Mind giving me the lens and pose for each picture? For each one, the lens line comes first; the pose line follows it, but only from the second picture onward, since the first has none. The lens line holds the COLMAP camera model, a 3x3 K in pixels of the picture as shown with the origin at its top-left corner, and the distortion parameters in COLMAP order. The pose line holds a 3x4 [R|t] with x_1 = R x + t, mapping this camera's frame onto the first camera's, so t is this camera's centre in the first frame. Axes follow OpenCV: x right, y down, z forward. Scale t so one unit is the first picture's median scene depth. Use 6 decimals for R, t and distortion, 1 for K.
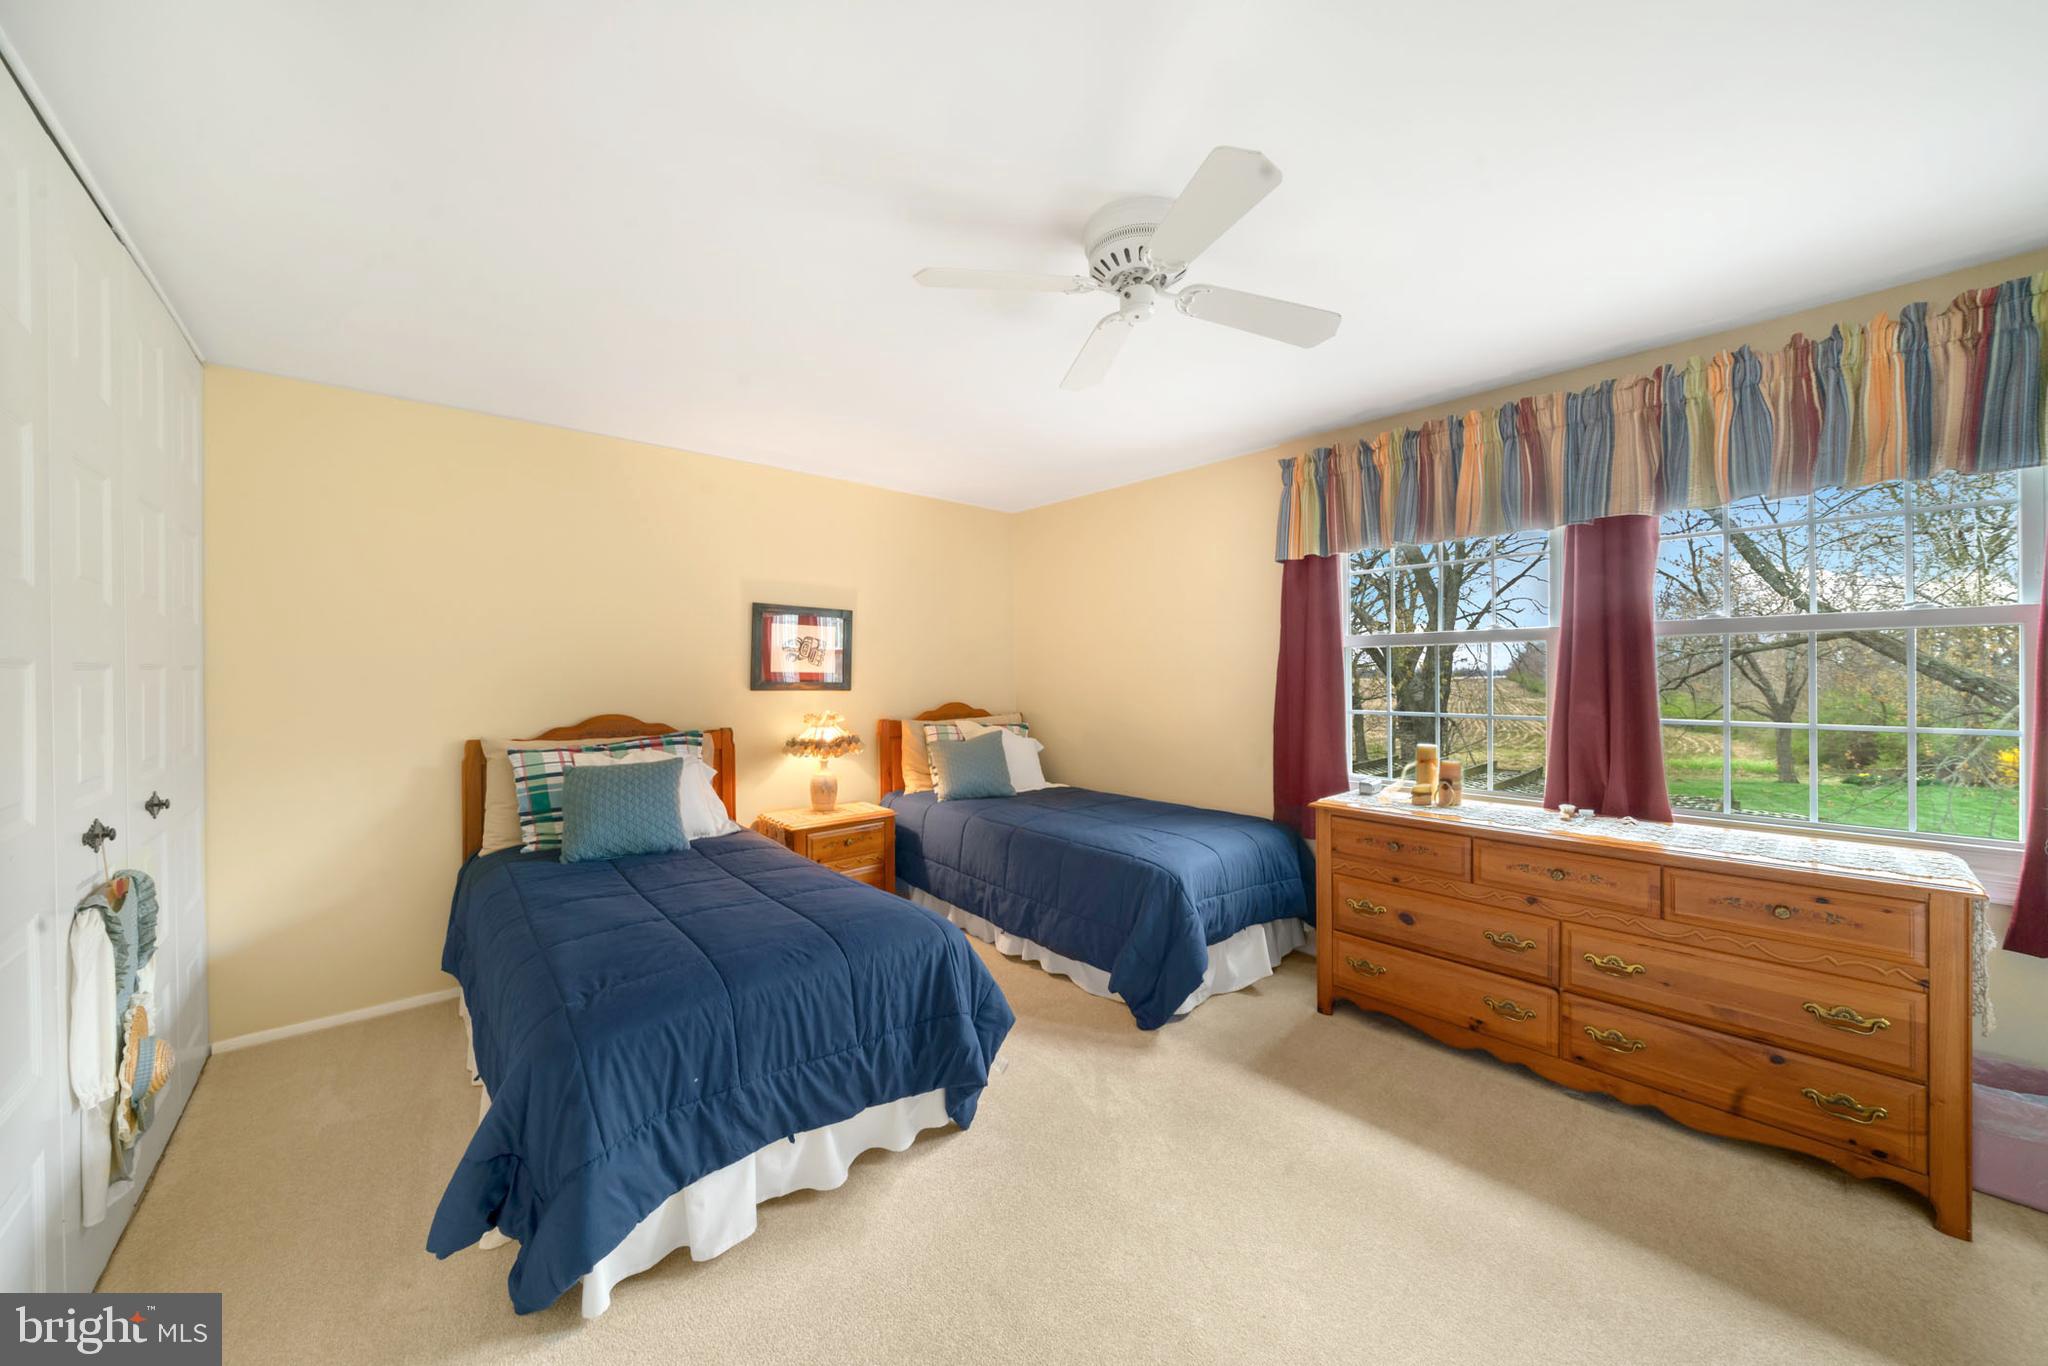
lens RADIAL K [[719.7, 0, 1026.5], [0, 719.7, 677.6], [0, 0, 1]] dist [-0.003371, -0.000137]
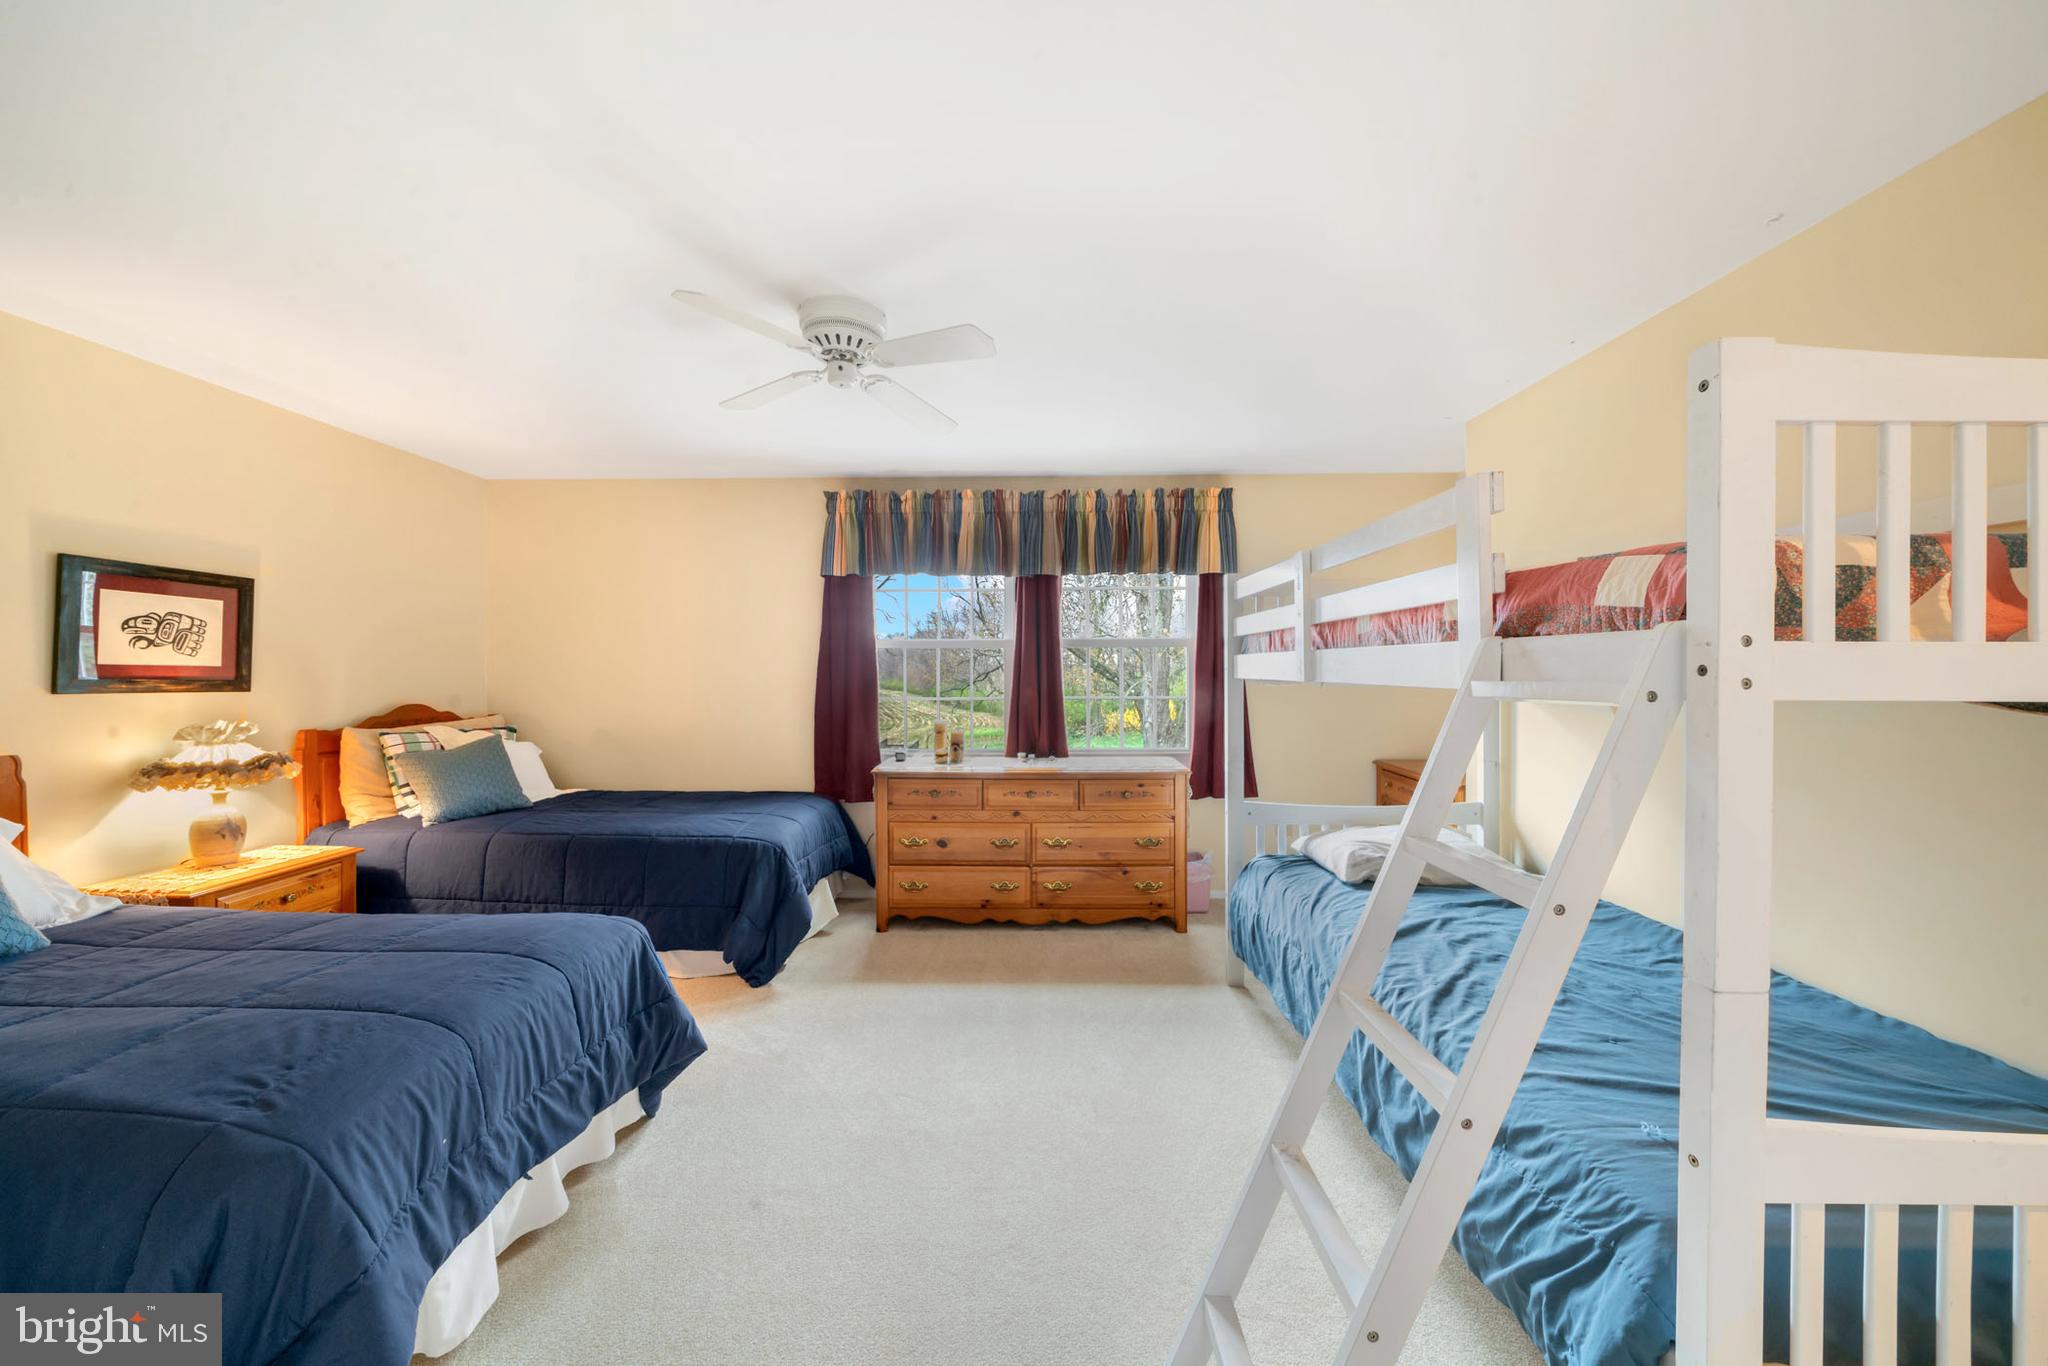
lens RADIAL K [[697.5, 0, 1026.8], [0, 697.5, 675.3], [0, 0, 1]] dist [-0.001384, -0.000099]
pose [[0.674527, -0.002654, 0.738245, -0.371741], [0.001469, 0.999996, 0.002253, 0.002612], [-0.738248, -0.000436, 0.674529, -0.044505]]
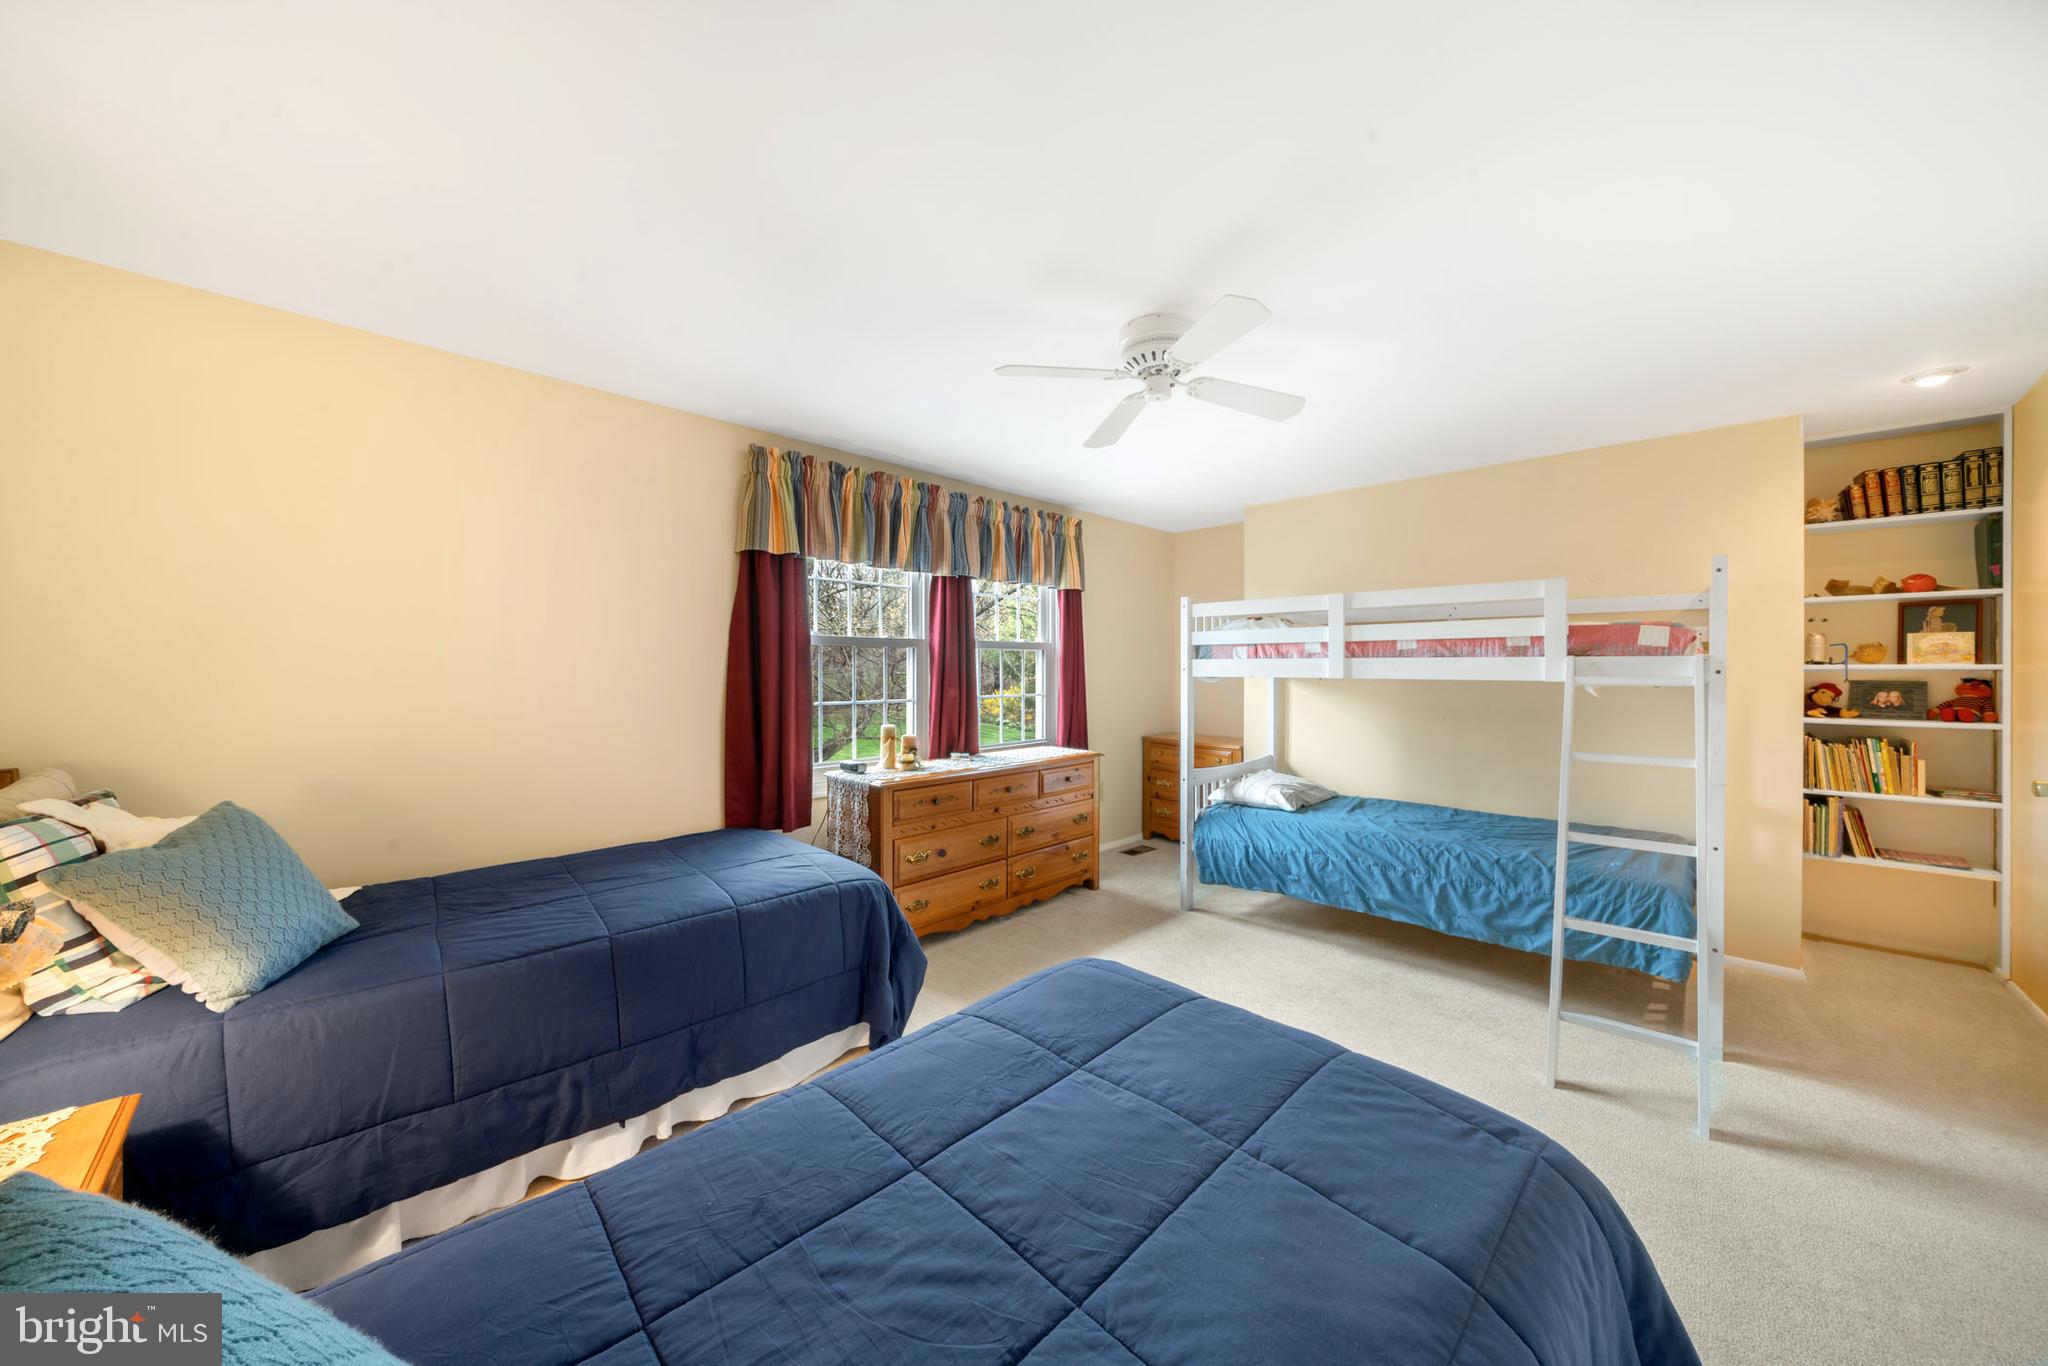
lens RADIAL K [[697.5, 0, 1026.8], [0, 697.5, 675.3], [0, 0, 1]] dist [-0.001384, -0.000099]
pose [[-0.059748, -0.009465, 0.998169, -0.783003], [0.004690, 0.999941, 0.009763, -0.007472], [-0.998202, 0.005265, -0.059701, 0.930097]]
